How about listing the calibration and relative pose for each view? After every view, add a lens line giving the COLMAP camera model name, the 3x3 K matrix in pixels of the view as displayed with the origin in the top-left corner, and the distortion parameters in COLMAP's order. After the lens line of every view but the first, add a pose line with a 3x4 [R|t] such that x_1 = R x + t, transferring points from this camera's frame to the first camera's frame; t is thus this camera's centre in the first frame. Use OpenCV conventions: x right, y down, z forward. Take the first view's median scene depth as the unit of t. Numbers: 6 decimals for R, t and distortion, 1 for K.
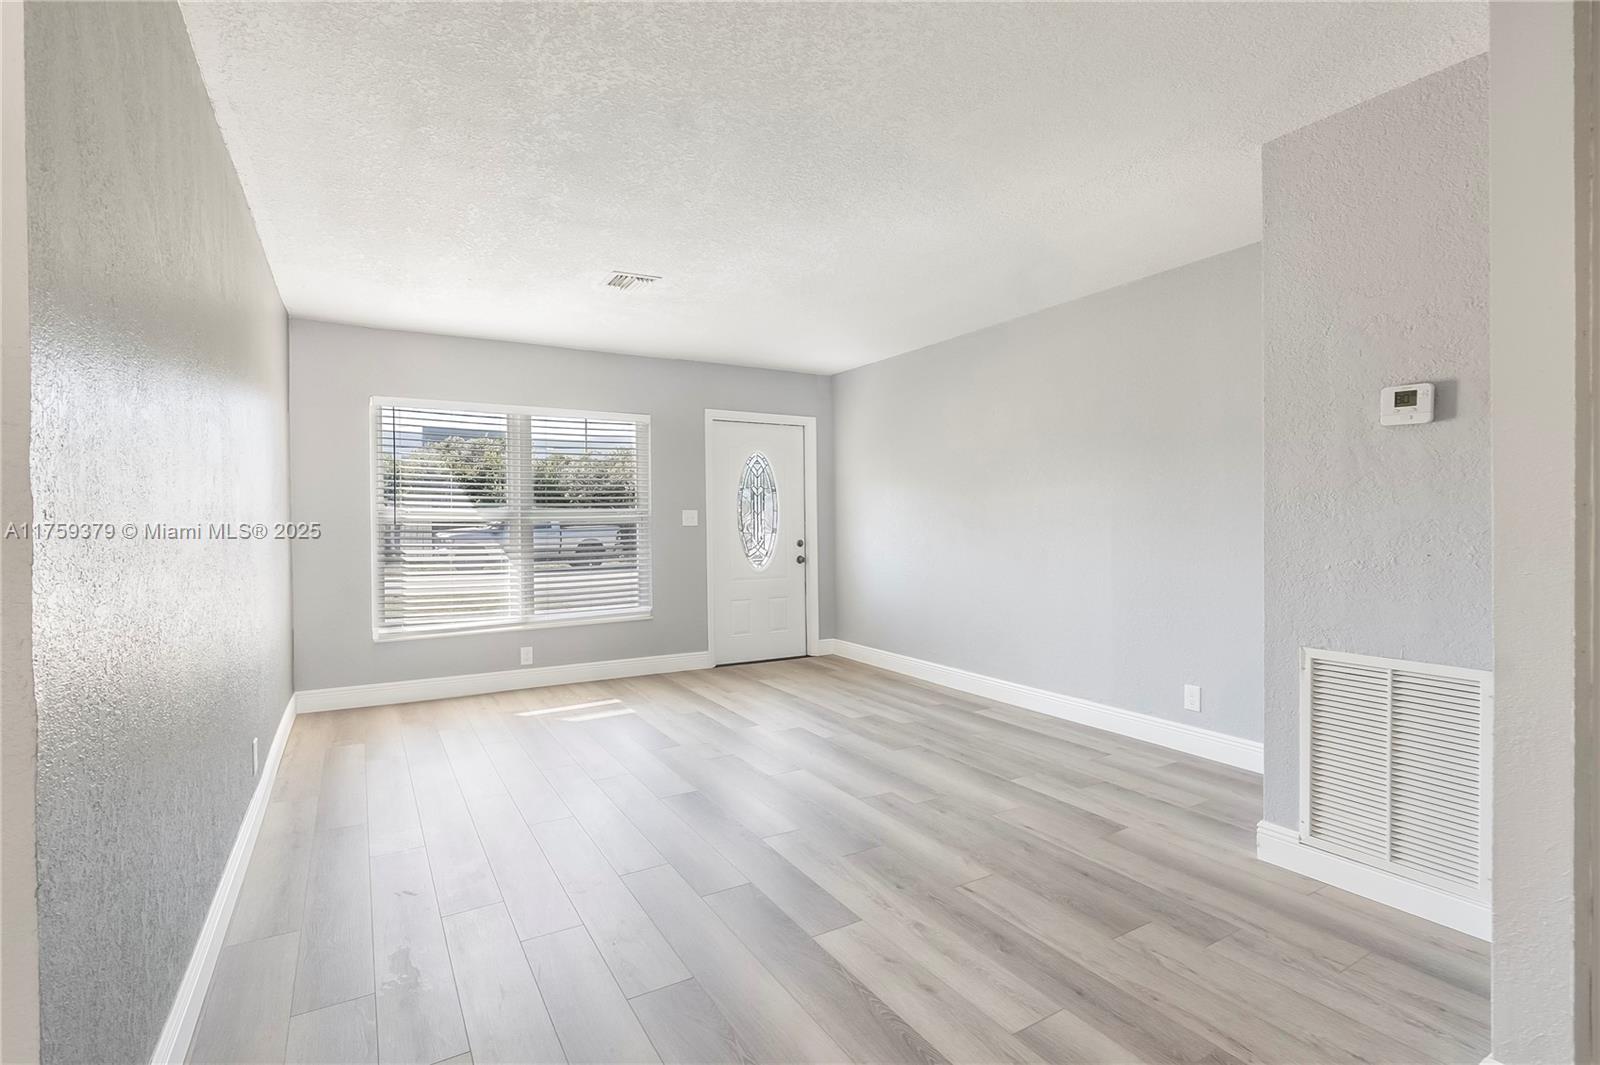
lens RADIAL K [[755.9, 0, 802.8], [0, 755.9, 529.3], [0, 0, 1]] dist [0.004528, 0.000494]
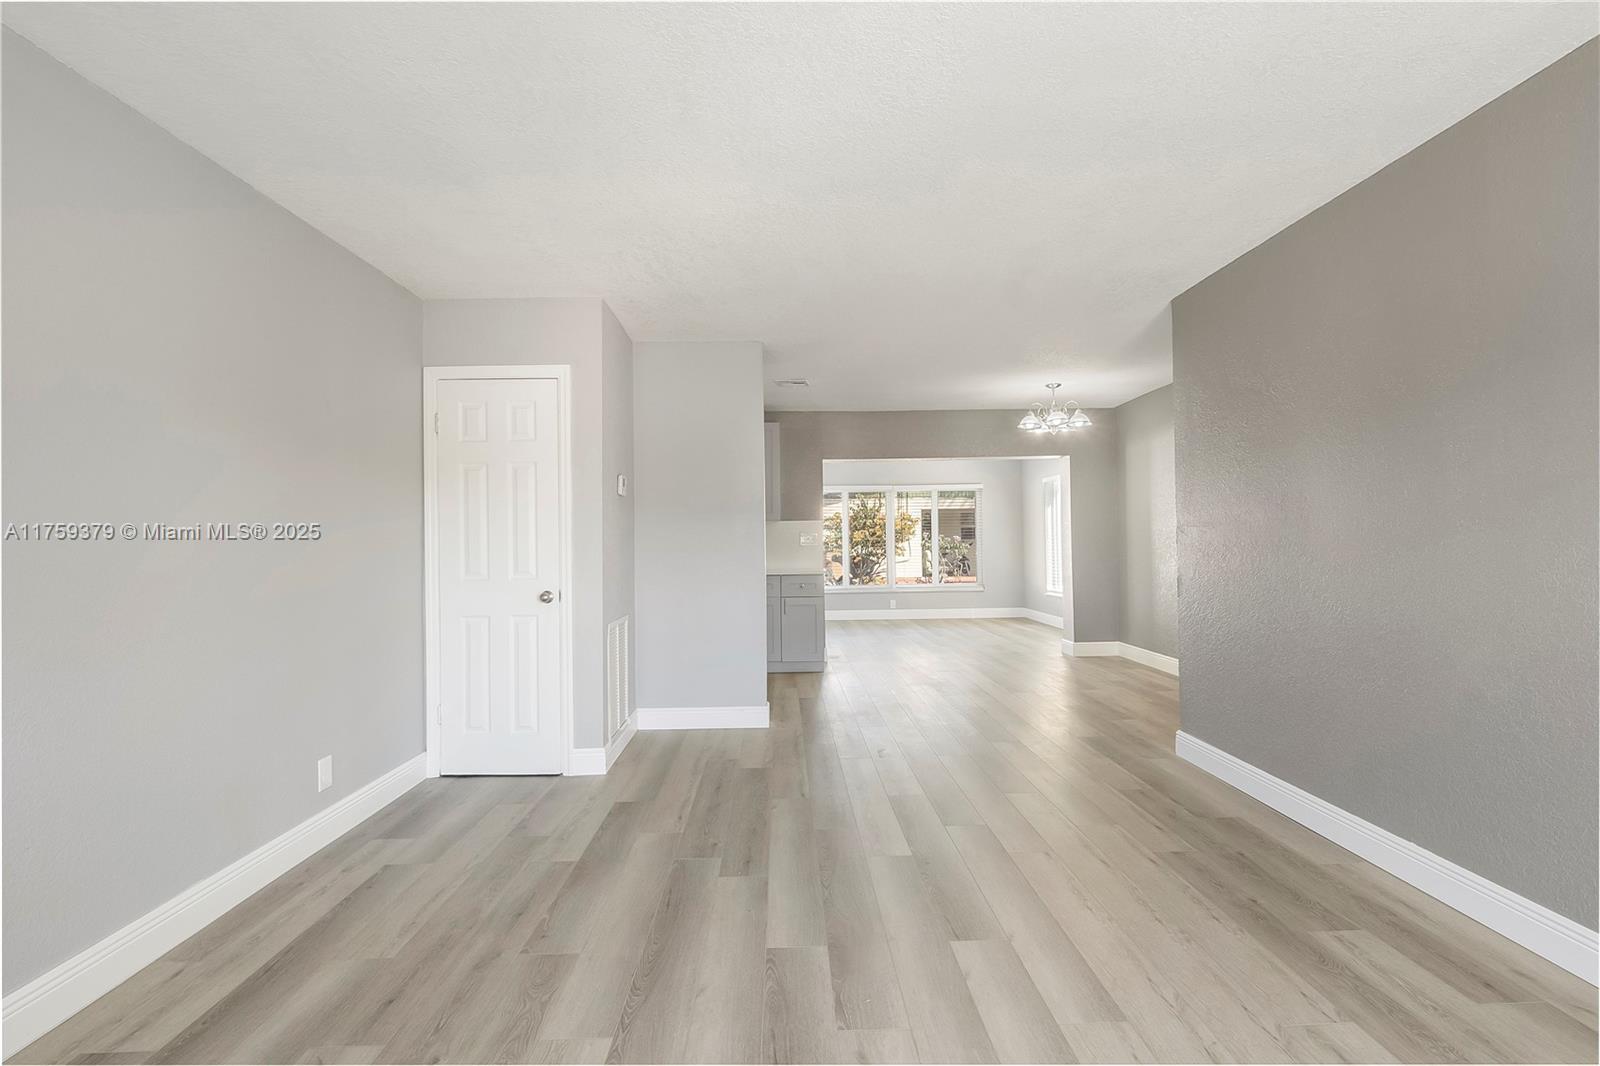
lens RADIAL K [[755.9, 0, 800.8], [0, 755.9, 535.0], [0, 0, 1]] dist [0.004528, 0.000494]
pose [[-0.880652, 0.021188, 0.473290, -0.329041], [0.021198, 0.999761, -0.005313, -0.013196], [-0.473290, 0.005354, -0.880890, 1.562716]]
